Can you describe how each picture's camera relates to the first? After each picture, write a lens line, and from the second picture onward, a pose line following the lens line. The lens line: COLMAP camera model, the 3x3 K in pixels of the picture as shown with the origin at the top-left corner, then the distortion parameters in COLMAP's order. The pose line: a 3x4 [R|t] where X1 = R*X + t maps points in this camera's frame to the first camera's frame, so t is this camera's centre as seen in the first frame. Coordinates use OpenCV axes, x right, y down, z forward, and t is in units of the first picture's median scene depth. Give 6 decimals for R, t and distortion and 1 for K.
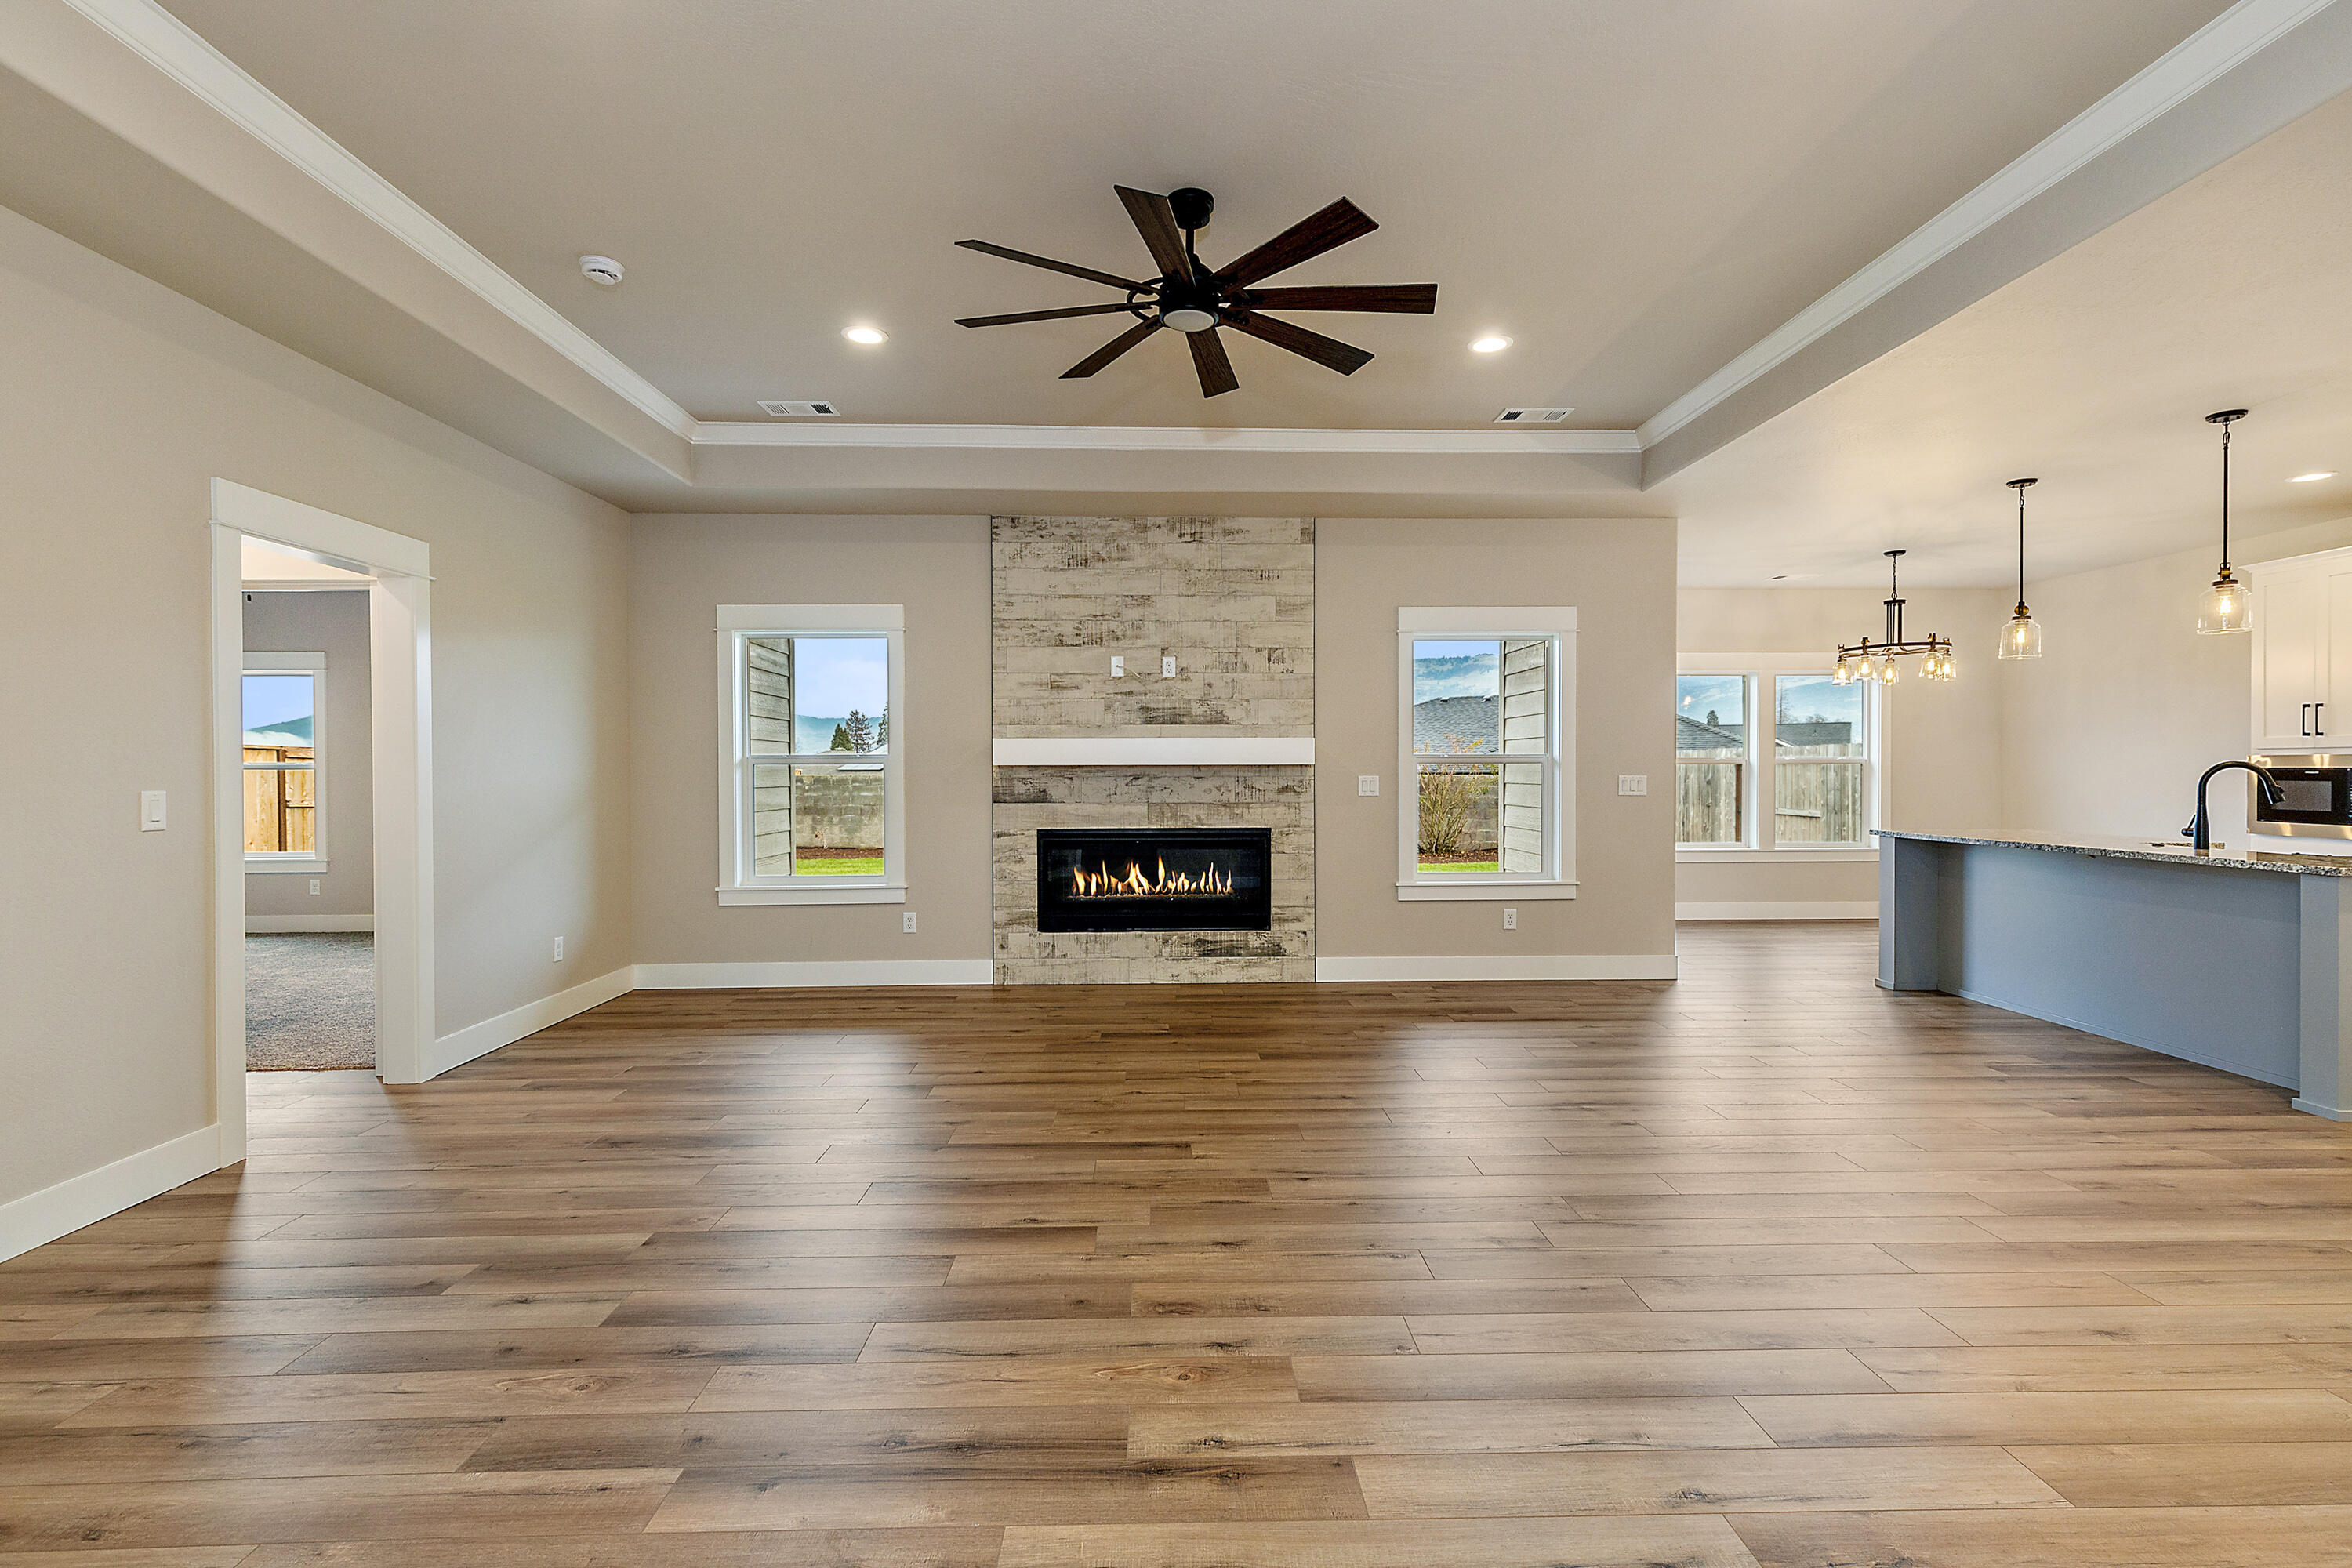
lens RADIAL K [[1066.6, 0, 1183.2], [0, 1066.6, 778.8], [0, 0, 1]] dist [0.013167, -0.003372]
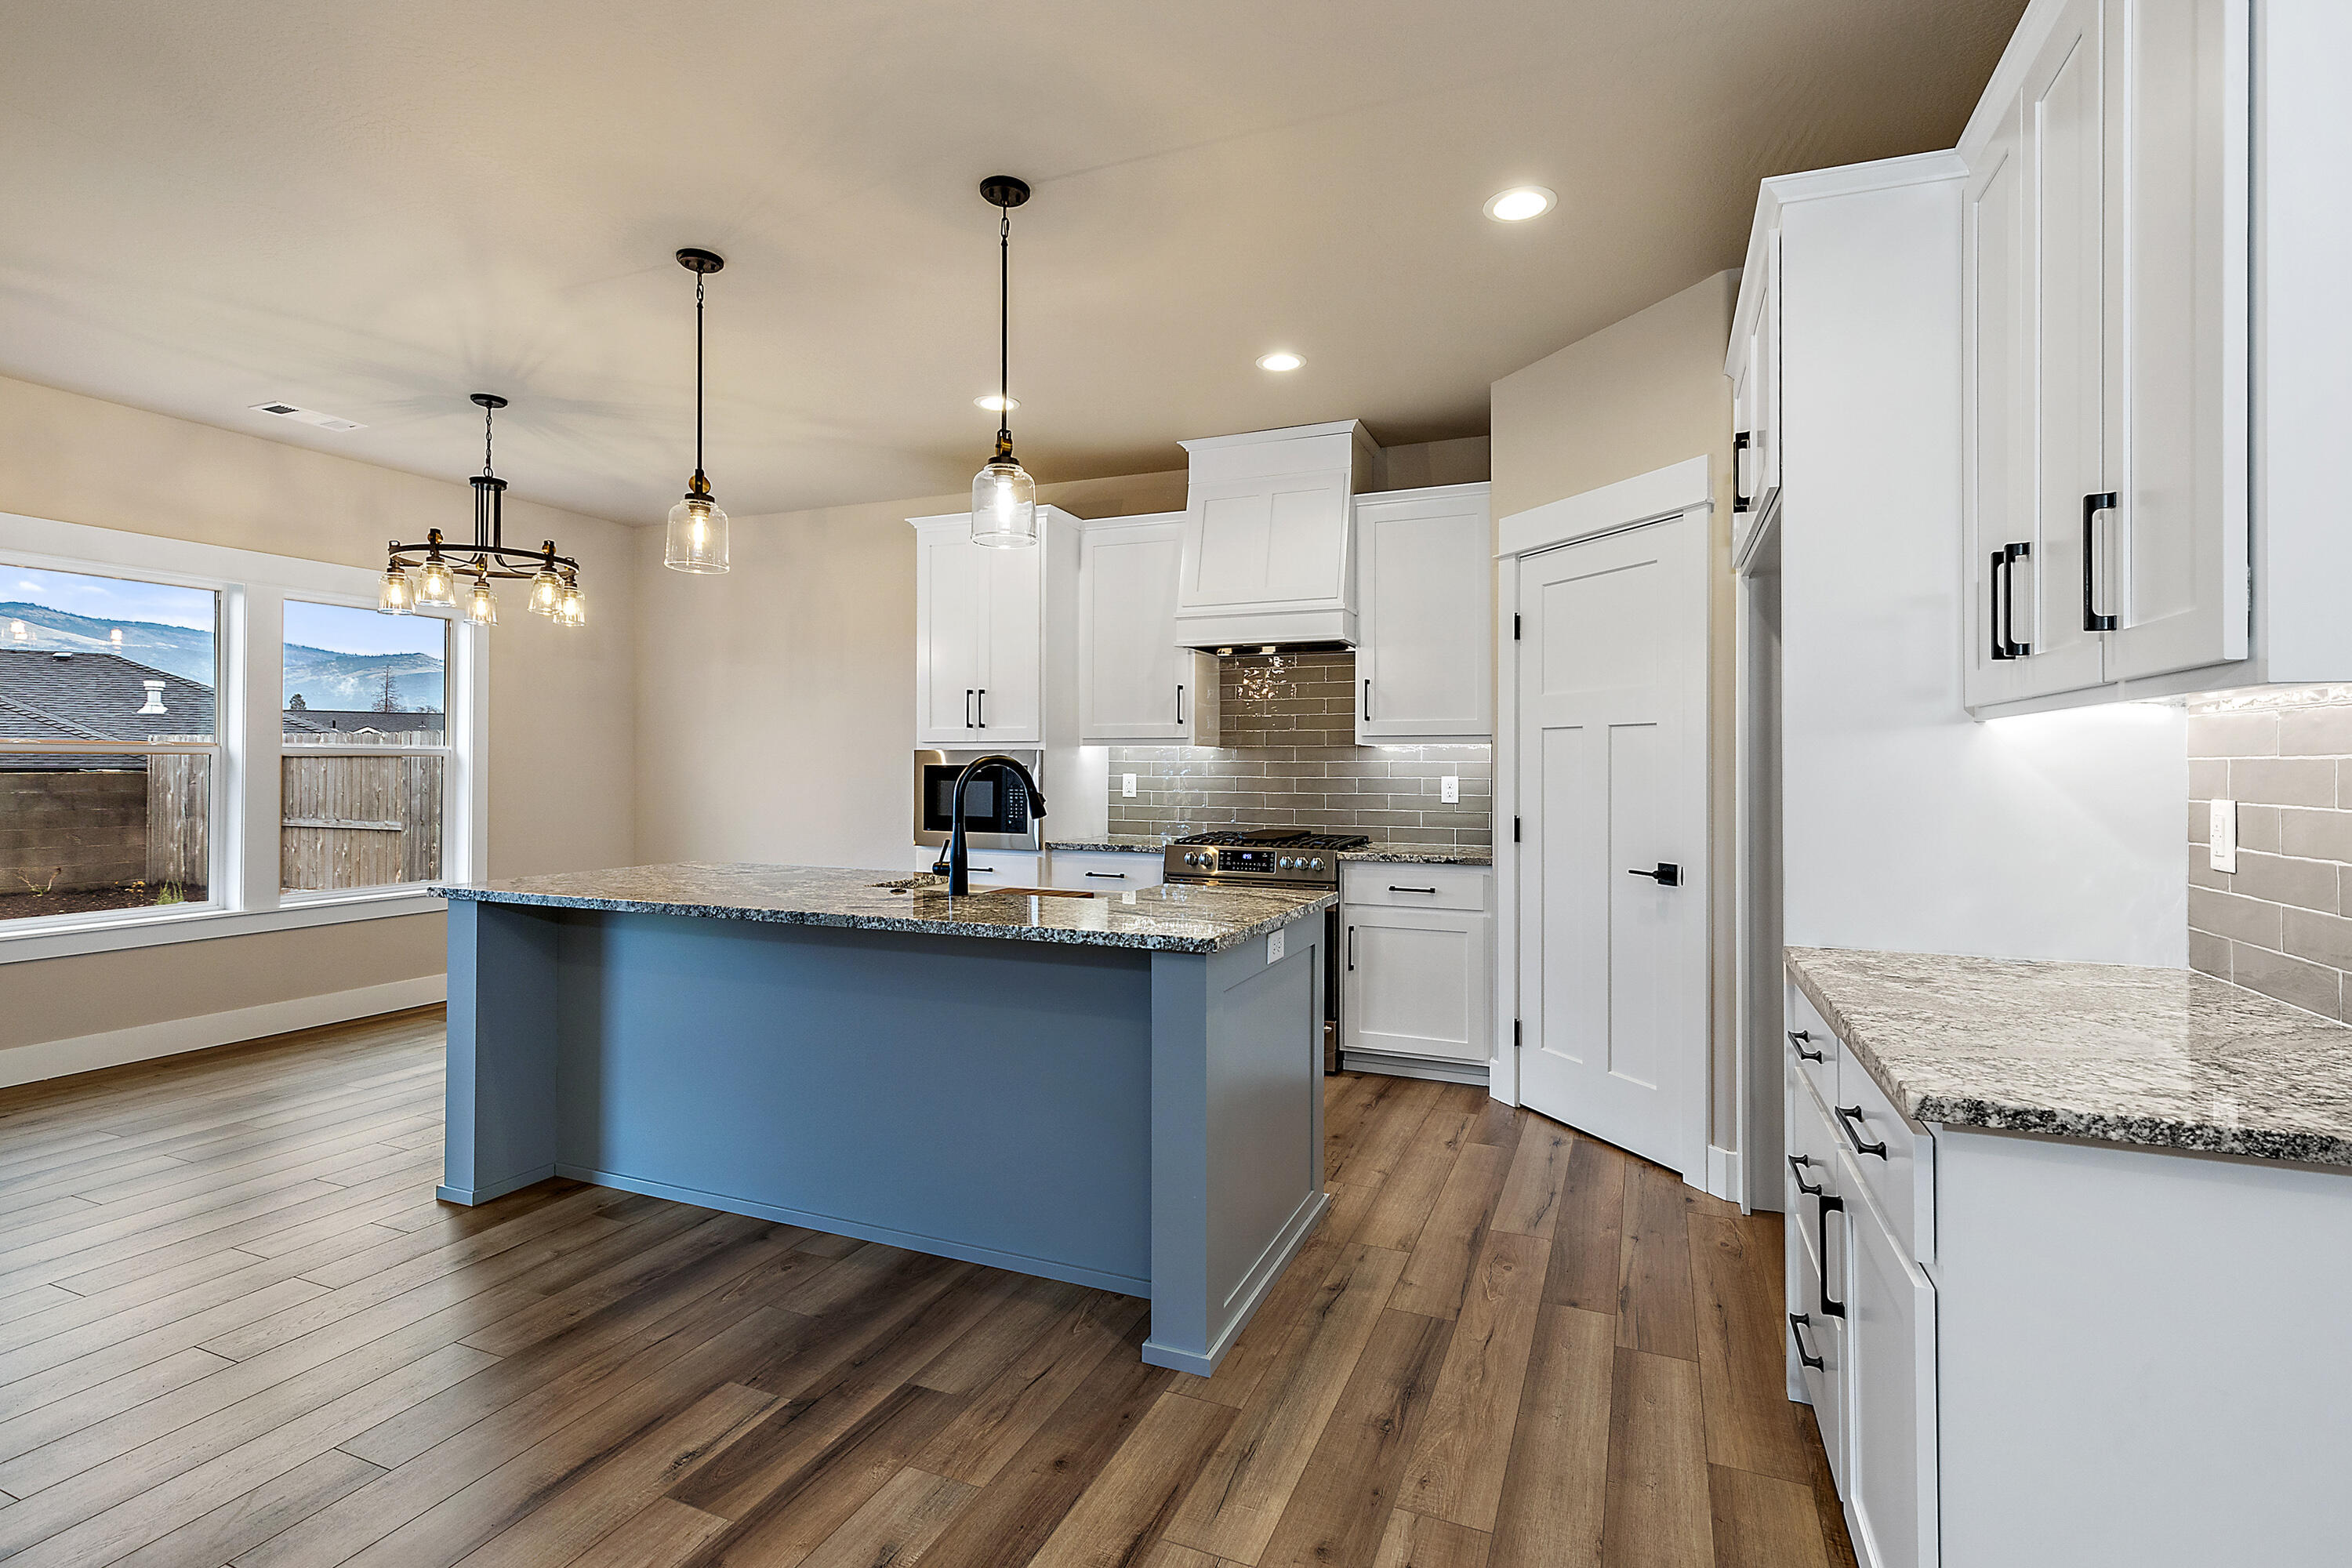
lens RADIAL K [[1089.6, 0, 1194.8], [0, 1089.6, 755.5], [0, 0, 1]] dist [0.008524, -0.000350]
pose [[0.413491, 0.012610, 0.910421, 0.327007], [0.003678, 0.999873, -0.015519, -0.004251], [-0.910501, 0.009766, 0.413392, 0.469177]]
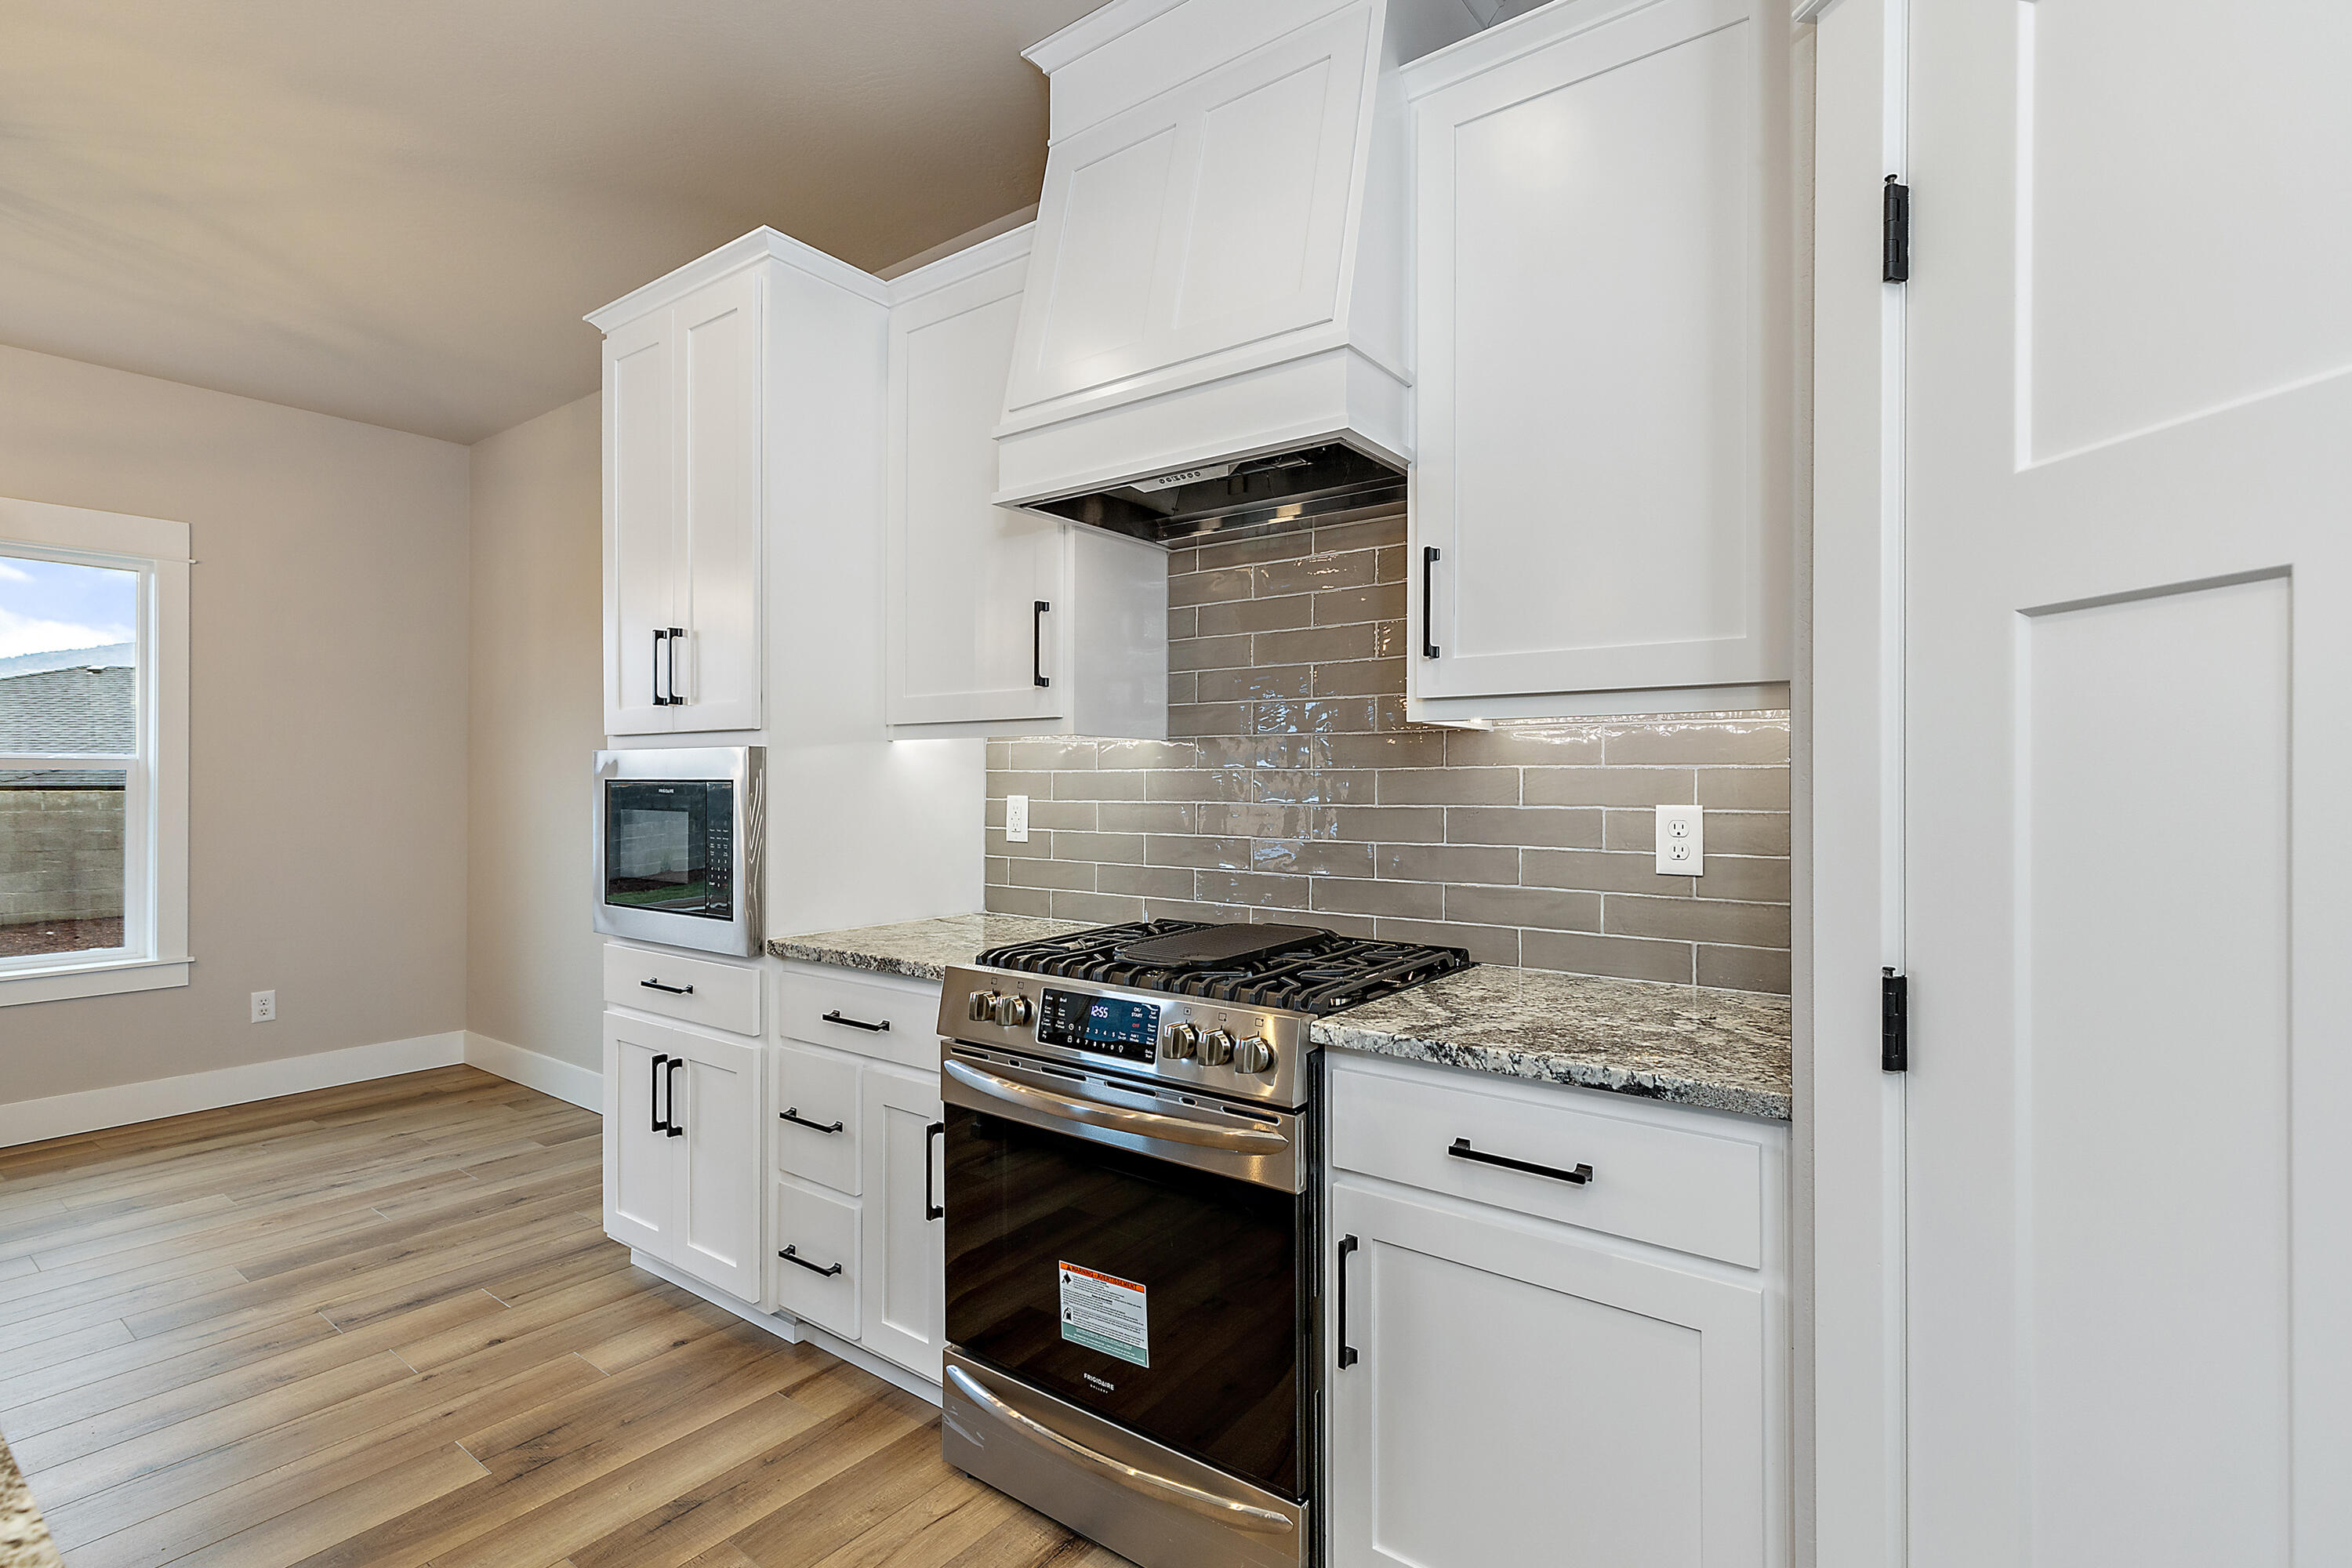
lens RADIAL K [[1113.2, 0, 1185.5], [0, 1113.2, 779.8], [0, 0, 1]] dist [0.002574, -0.000002]
pose [[0.626817, 0.006600, 0.779139, 0.797111], [0.003733, 0.999927, -0.011473, -0.004580], [-0.779158, 0.010100, 0.626747, 0.540964]]
